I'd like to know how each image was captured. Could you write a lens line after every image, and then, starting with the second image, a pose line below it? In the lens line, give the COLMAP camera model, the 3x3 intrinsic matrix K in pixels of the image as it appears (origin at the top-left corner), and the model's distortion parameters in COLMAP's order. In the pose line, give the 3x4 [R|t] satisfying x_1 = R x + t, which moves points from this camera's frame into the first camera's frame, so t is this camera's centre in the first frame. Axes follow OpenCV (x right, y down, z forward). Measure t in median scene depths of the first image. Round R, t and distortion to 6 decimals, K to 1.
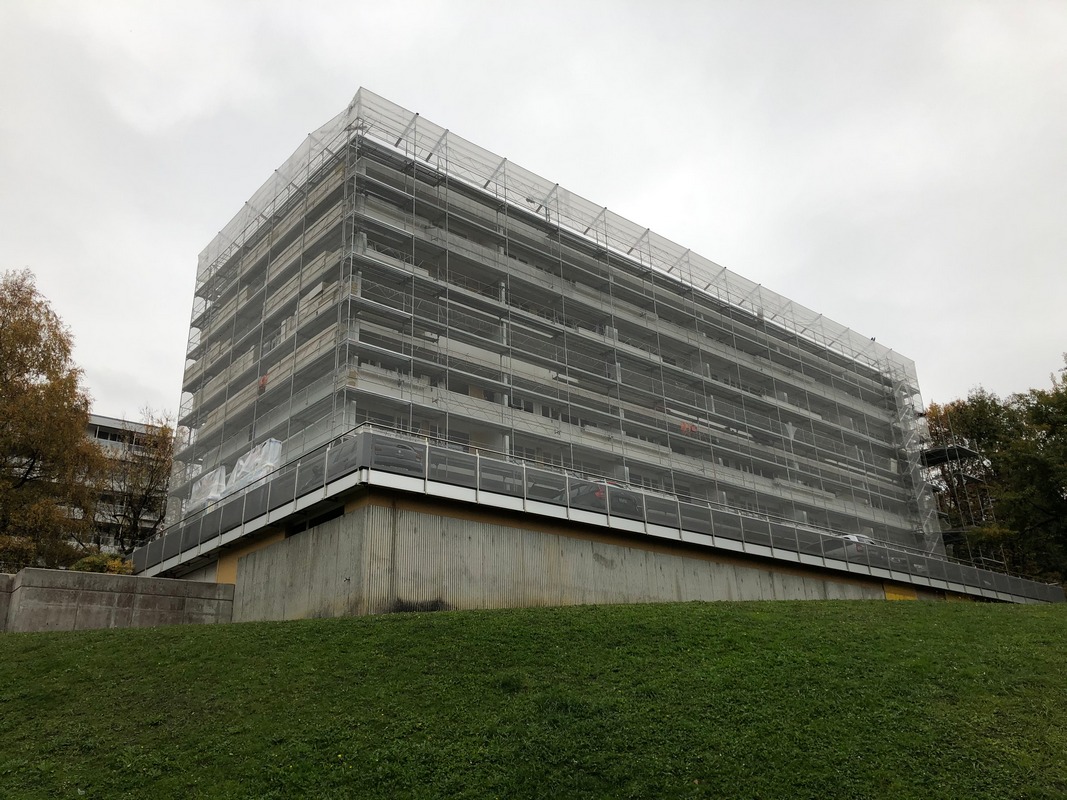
lens RADIAL K [[871.0, 0, 534.6], [0, 871.0, 392.3], [0, 0, 1]] dist [0.012551, -0.012445]
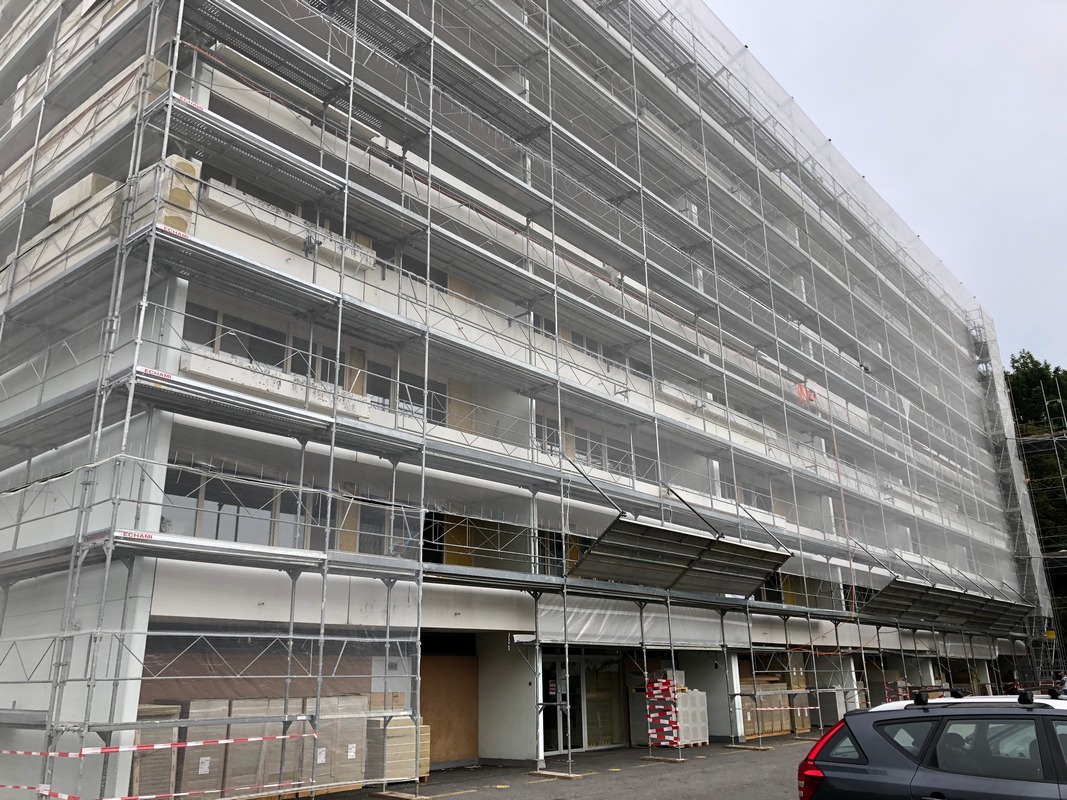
lens RADIAL K [[871.0, 0, 531.2], [0, 871.0, 391.9], [0, 0, 1]] dist [0.012551, -0.012445]
pose [[0.986373, 0.070527, 0.148644, -0.109379], [-0.081470, 0.994295, 0.068855, 0.019025], [-0.142940, -0.080027, 0.986491, 0.588924]]
